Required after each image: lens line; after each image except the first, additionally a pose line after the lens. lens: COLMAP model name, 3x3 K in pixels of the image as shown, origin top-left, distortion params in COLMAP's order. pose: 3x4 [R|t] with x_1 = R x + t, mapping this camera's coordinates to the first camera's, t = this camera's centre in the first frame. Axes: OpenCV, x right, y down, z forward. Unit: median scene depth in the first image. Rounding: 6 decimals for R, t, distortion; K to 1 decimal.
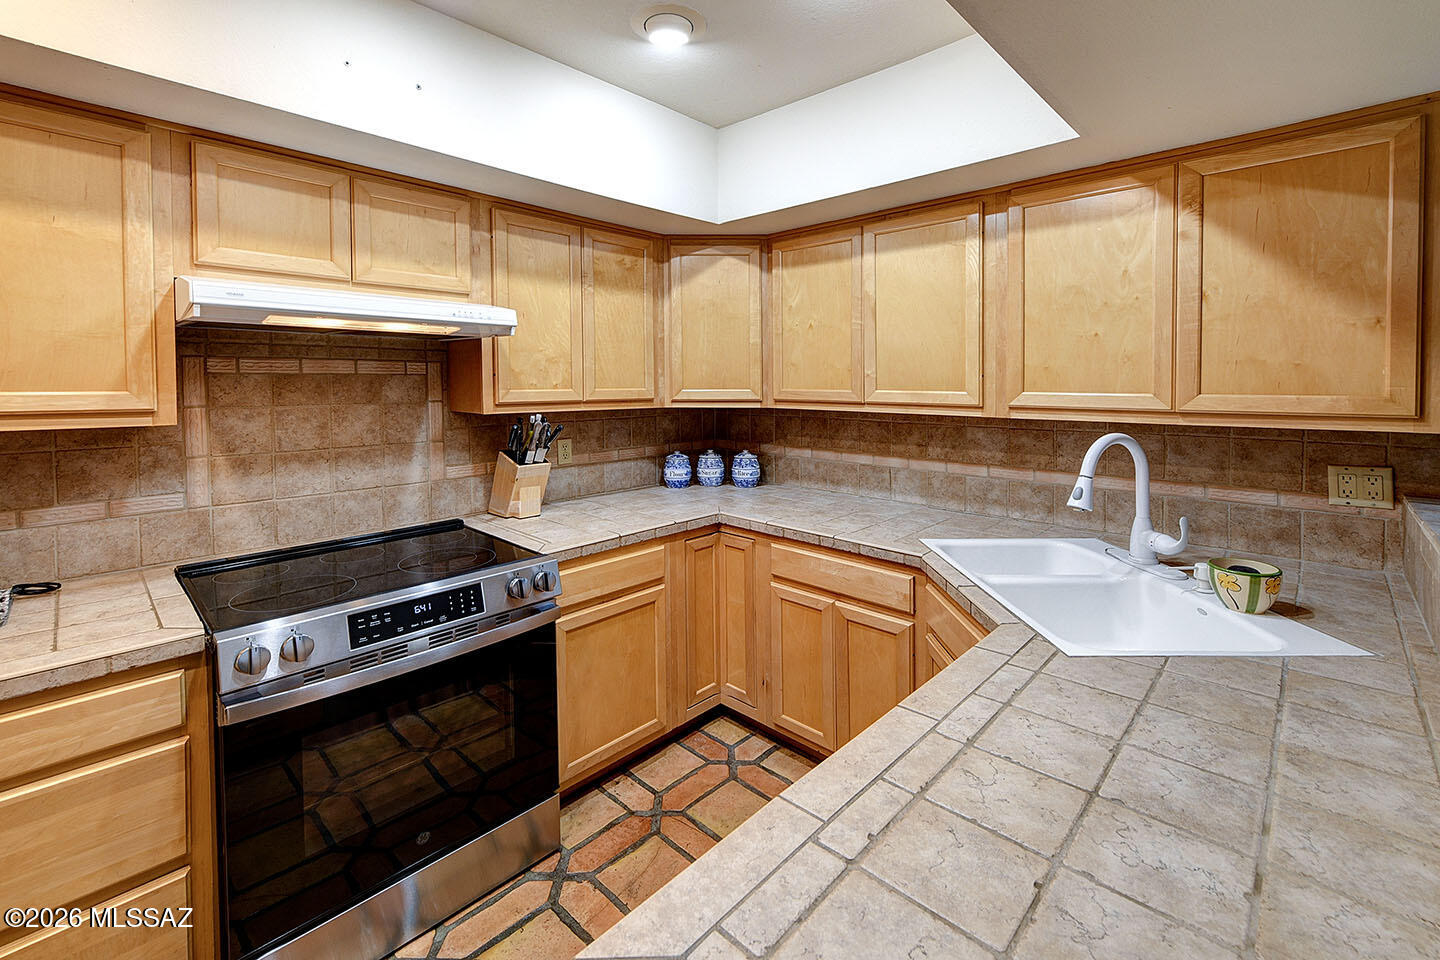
lens RADIAL K [[620.1, 0, 750.5], [0, 620.1, 394.7], [0, 0, 1]] dist [-0.014216, -0.001454]
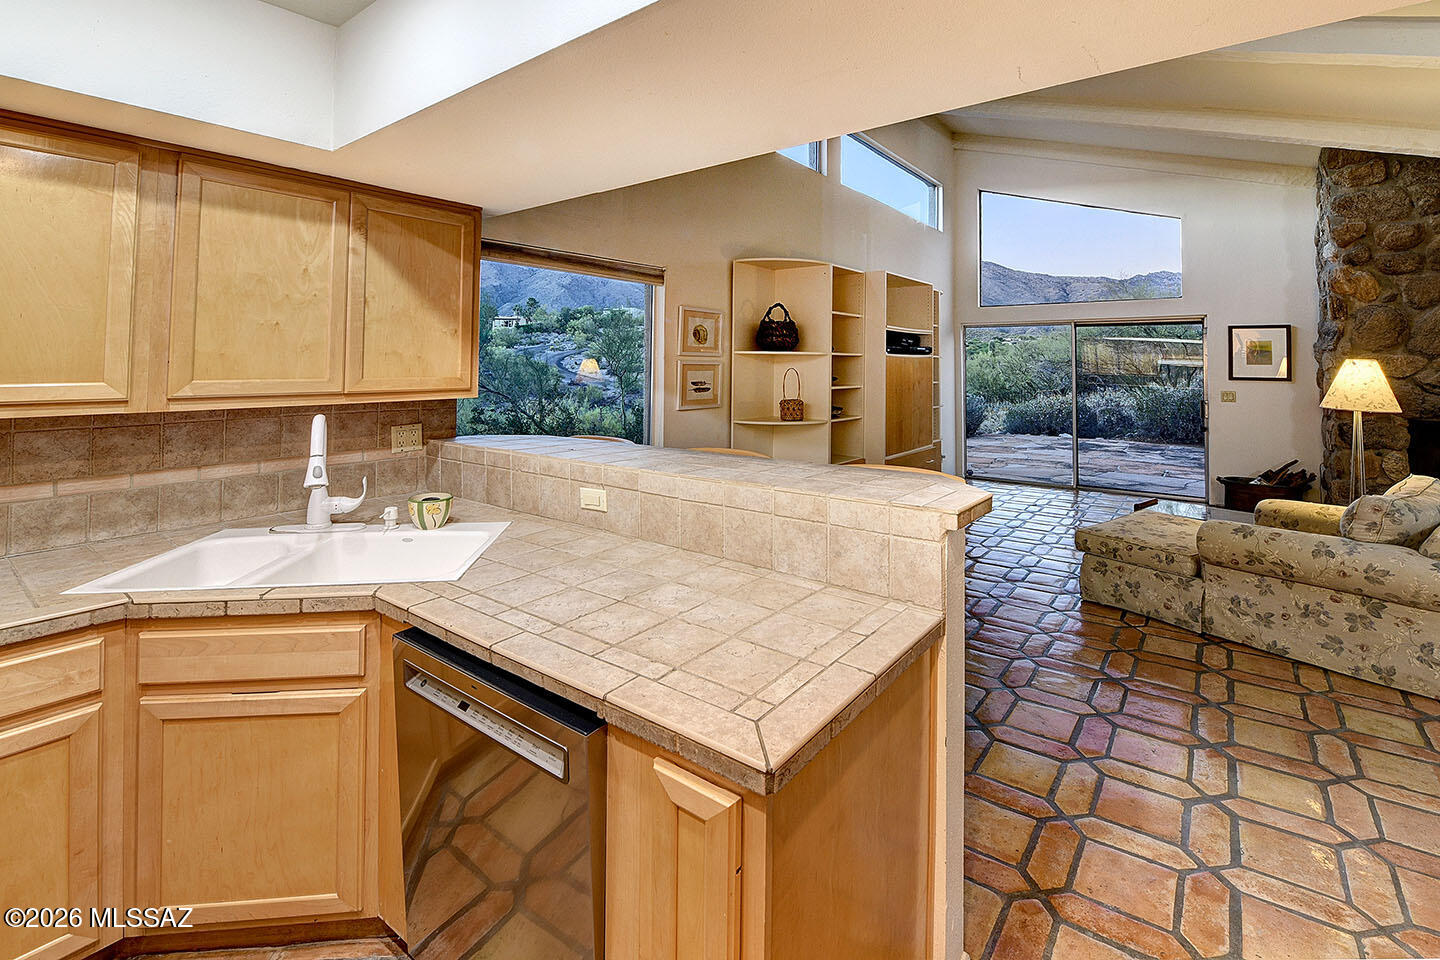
lens RADIAL K [[620.1, 0, 700.6], [0, 620.1, 337.1], [0, 0, 1]] dist [-0.014216, -0.001454]
pose [[-0.066753, 0.043020, 0.996842, -0.593184], [0.018739, 0.998948, -0.041856, -0.020254], [-0.997594, 0.015885, -0.067489, 0.395415]]
